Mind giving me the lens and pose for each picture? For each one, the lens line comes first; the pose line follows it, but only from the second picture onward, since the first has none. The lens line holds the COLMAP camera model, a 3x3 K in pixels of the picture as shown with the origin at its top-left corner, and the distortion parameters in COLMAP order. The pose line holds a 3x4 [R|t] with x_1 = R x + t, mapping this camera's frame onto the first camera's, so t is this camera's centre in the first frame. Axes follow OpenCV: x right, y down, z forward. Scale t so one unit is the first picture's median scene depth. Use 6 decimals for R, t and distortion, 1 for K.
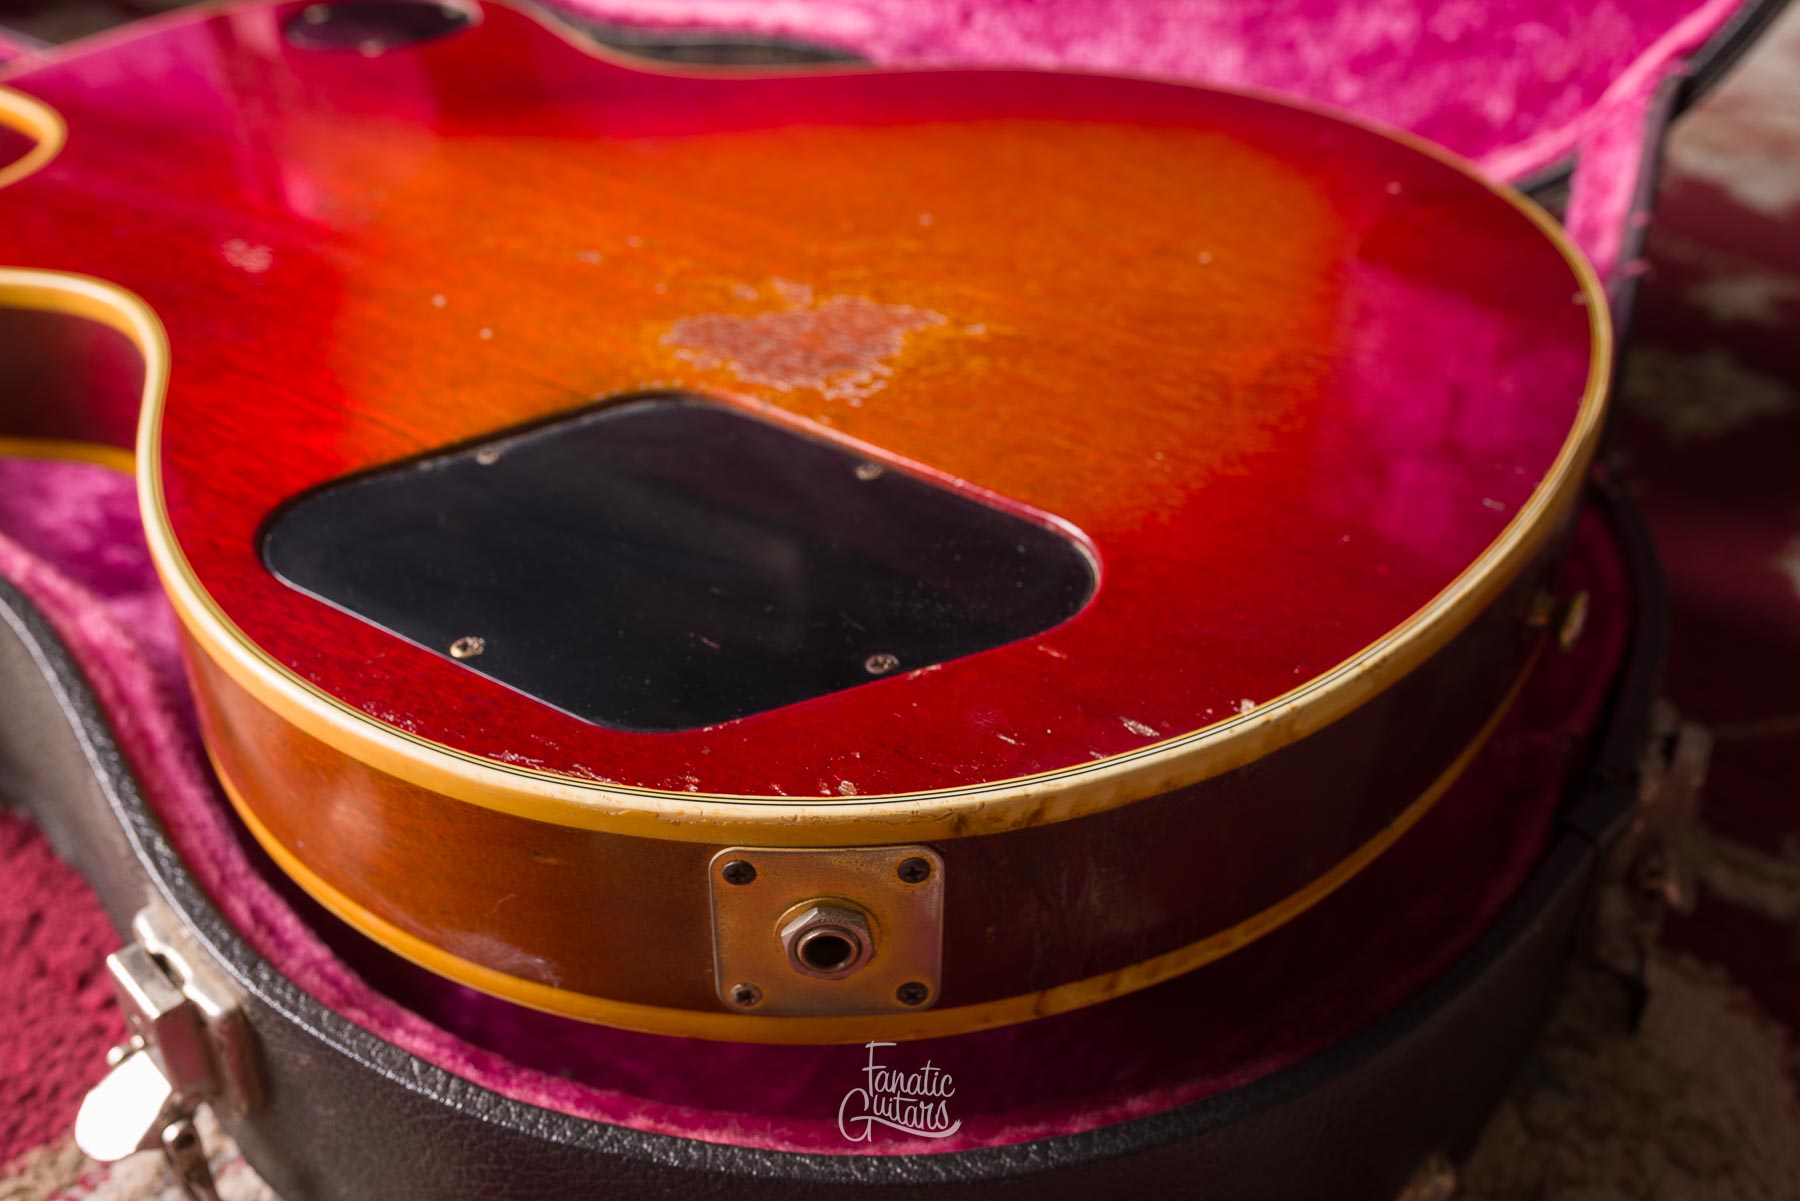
lens RADIAL K [[1842.6, 0, 902.9], [0, 1842.6, 595.7], [0, 0, 1]] dist [-0.001348, -0.007256]
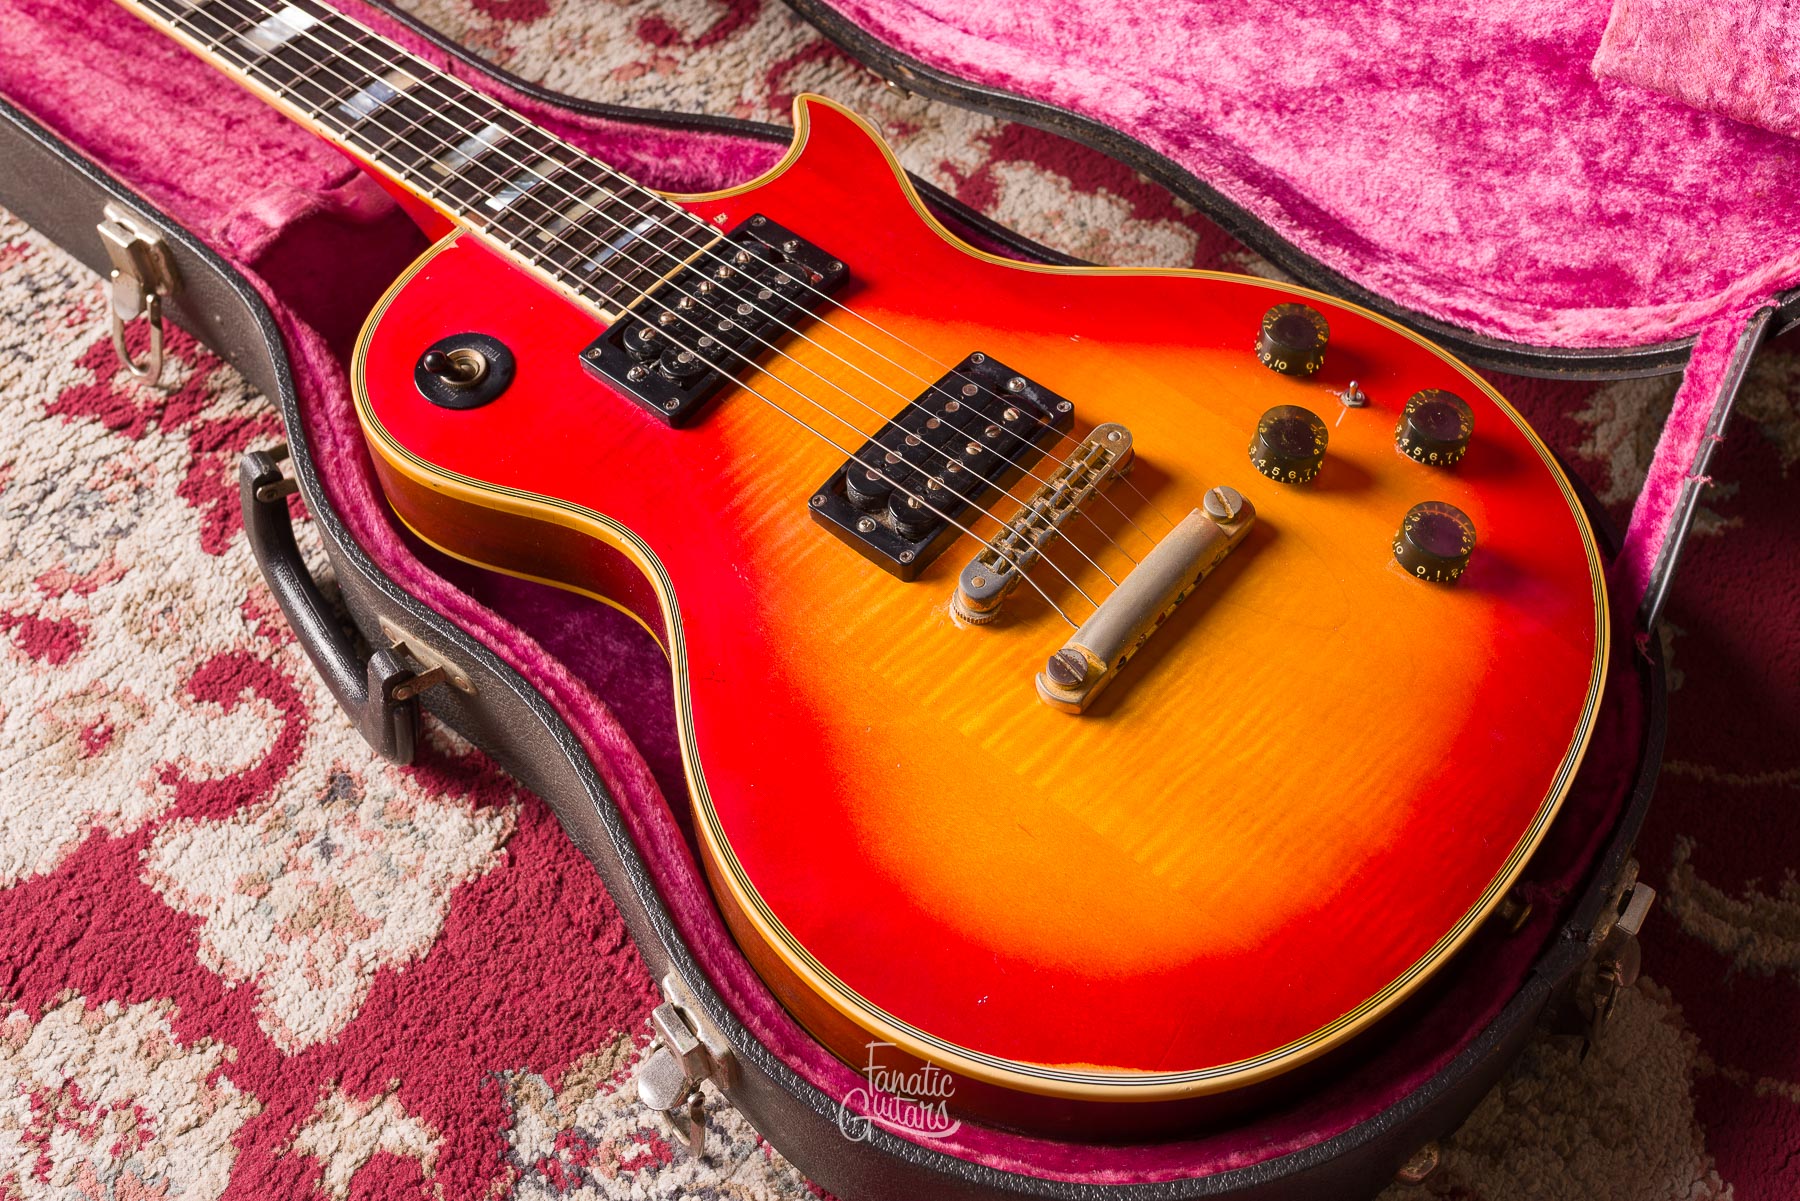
lens RADIAL K [[1934.0, 0, 1004.8], [0, 1934.0, 590.3], [0, 0, 1]] dist [-0.000657, -0.001632]
pose [[0.995261, 0.068524, -0.068996, -0.002727], [-0.044617, 0.952226, 0.302118, -0.783291], [0.086402, -0.297608, 0.950770, -0.614552]]
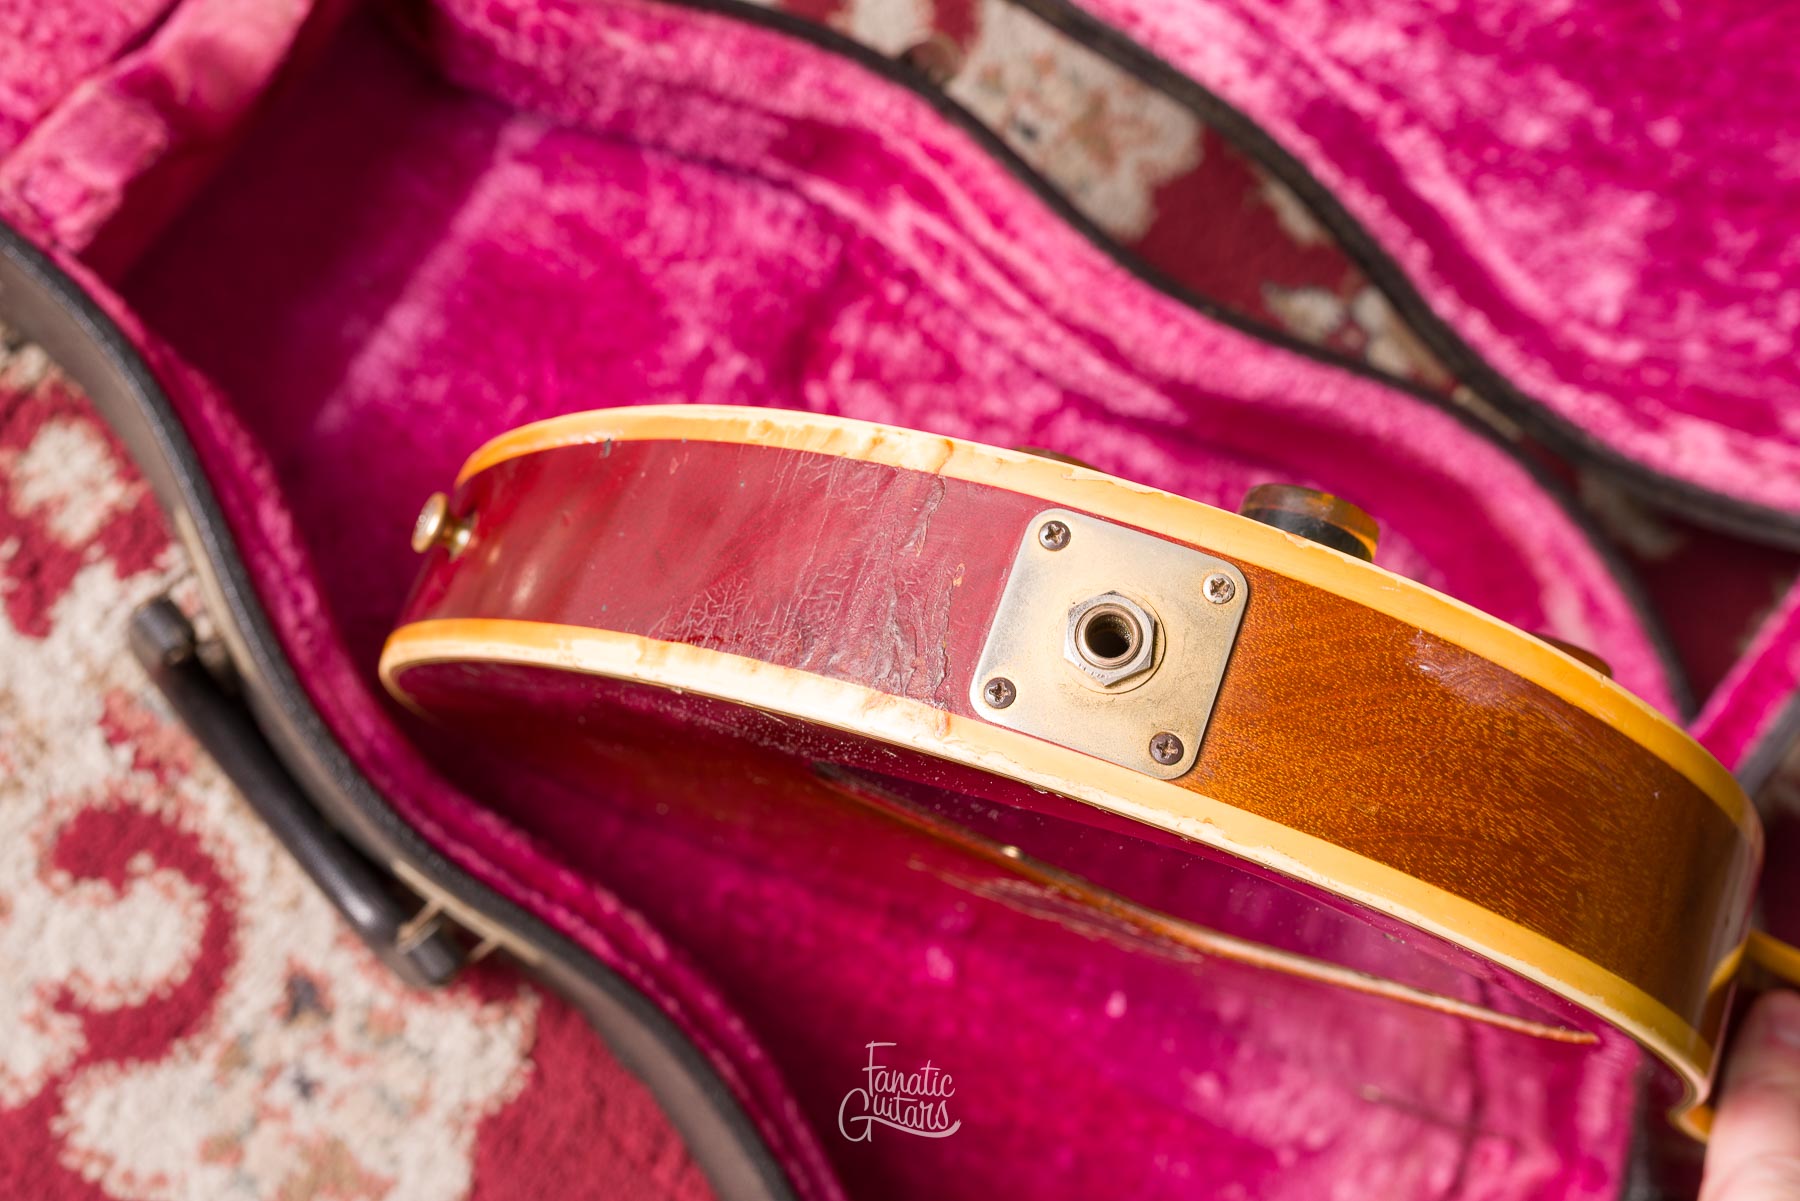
lens RADIAL K [[1812.4, 0, 895.1], [0, 1812.4, 601.0], [0, 0, 1]] dist [0.009183, 0.010988]
pose [[0.942405, 0.087159, 0.322918, -0.999094], [-0.289347, 0.696747, 0.656370, -1.375224], [-0.167784, -0.712002, 0.681837, 0.450227]]
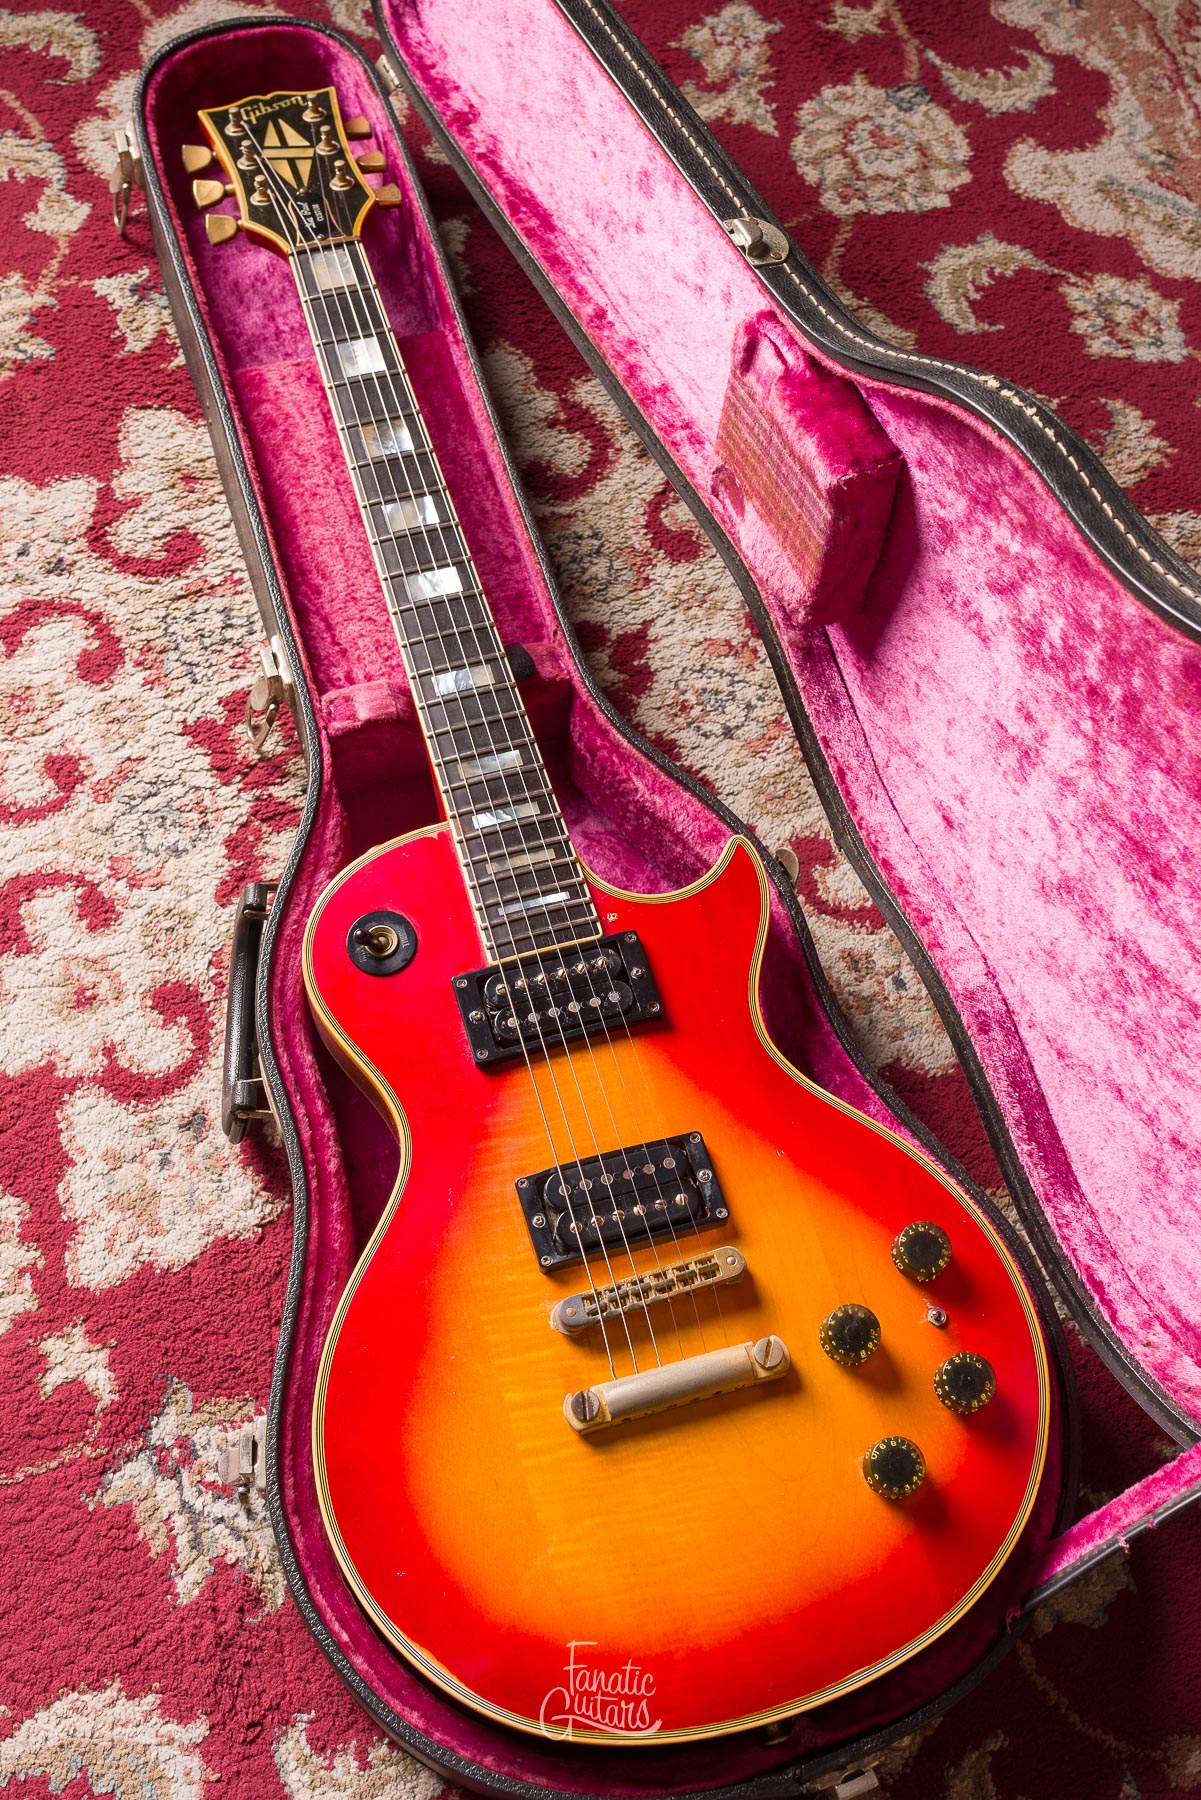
lens RADIAL K [[2045.5, 0, 552.7], [0, 2045.5, 878.9], [0, 0, 1]] dist [-0.004461, -0.004473]
pose [[0.756685, 0.577883, -0.305743, 0.352750], [-0.384859, 0.771767, 0.506220, -2.154007], [0.528498, -0.265381, 0.806388, -0.941231]]
